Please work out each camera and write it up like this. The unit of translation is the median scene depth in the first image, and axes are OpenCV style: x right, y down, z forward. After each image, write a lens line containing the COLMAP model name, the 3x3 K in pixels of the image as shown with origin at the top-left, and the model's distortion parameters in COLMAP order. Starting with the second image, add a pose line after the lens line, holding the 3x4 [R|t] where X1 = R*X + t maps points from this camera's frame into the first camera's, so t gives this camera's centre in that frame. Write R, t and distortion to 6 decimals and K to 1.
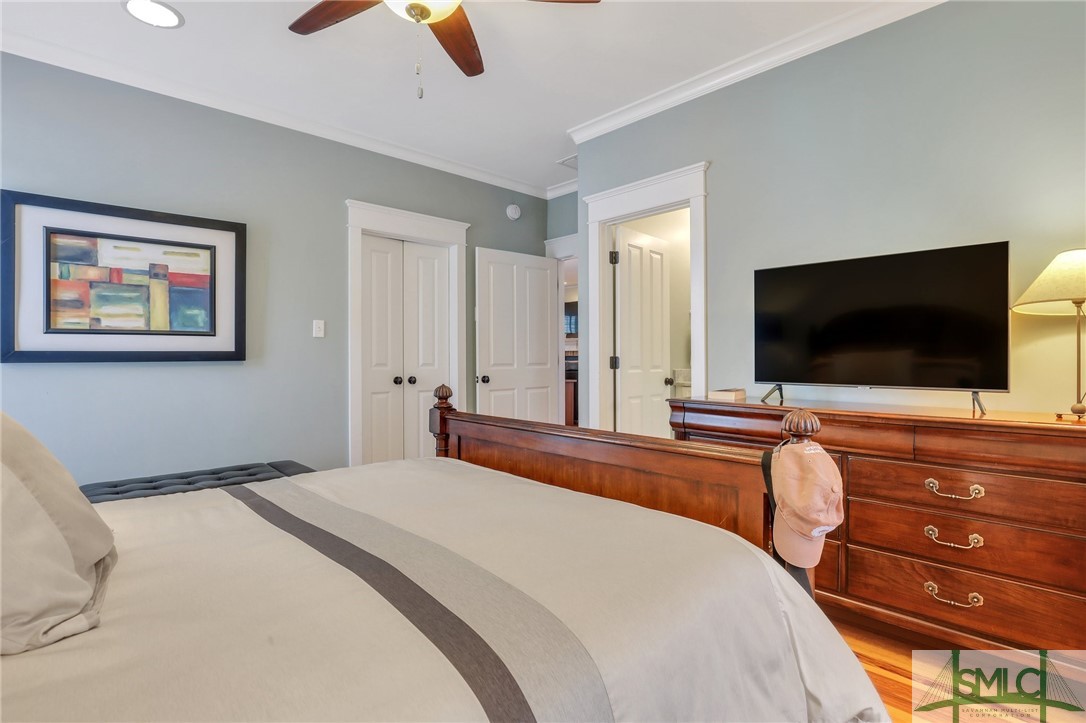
lens RADIAL K [[527.4, 0, 540.3], [0, 527.4, 357.9], [0, 0, 1]] dist [-0.024762, 0.000852]
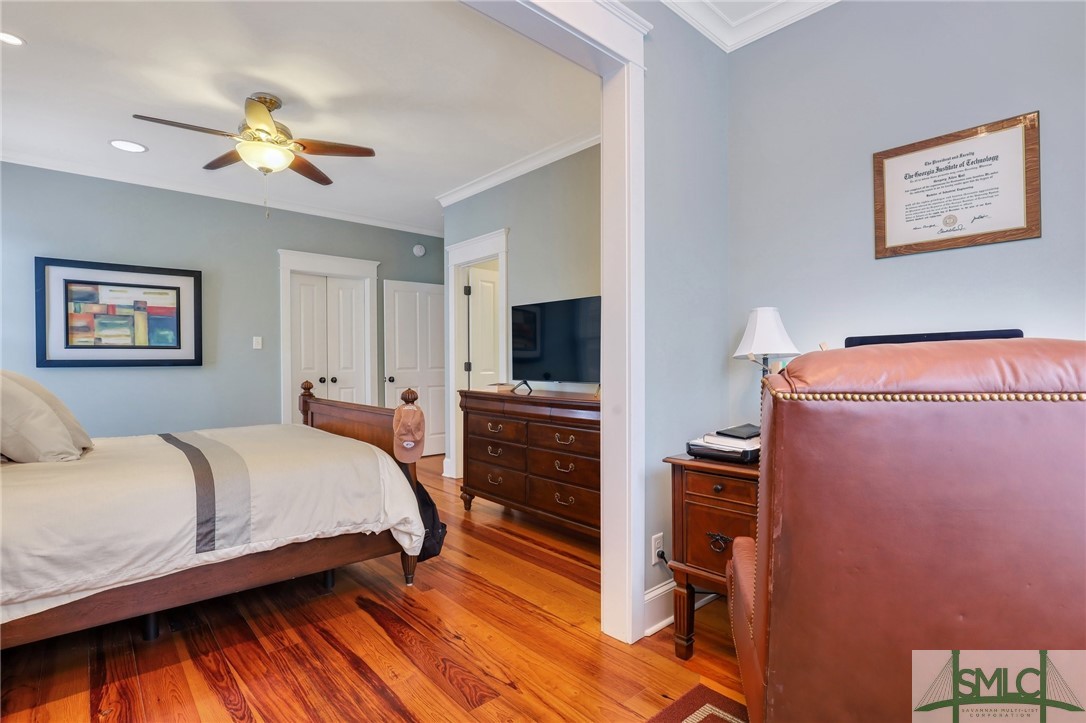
lens RADIAL K [[527.4, 0, 545.9], [0, 527.4, 366.3], [0, 0, 1]] dist [-0.024762, 0.000852]
pose [[0.999773, -0.002300, -0.021193, 0.456599], [0.002491, 0.999957, 0.008964, -0.004289], [0.021172, -0.009015, 0.999735, -0.460316]]
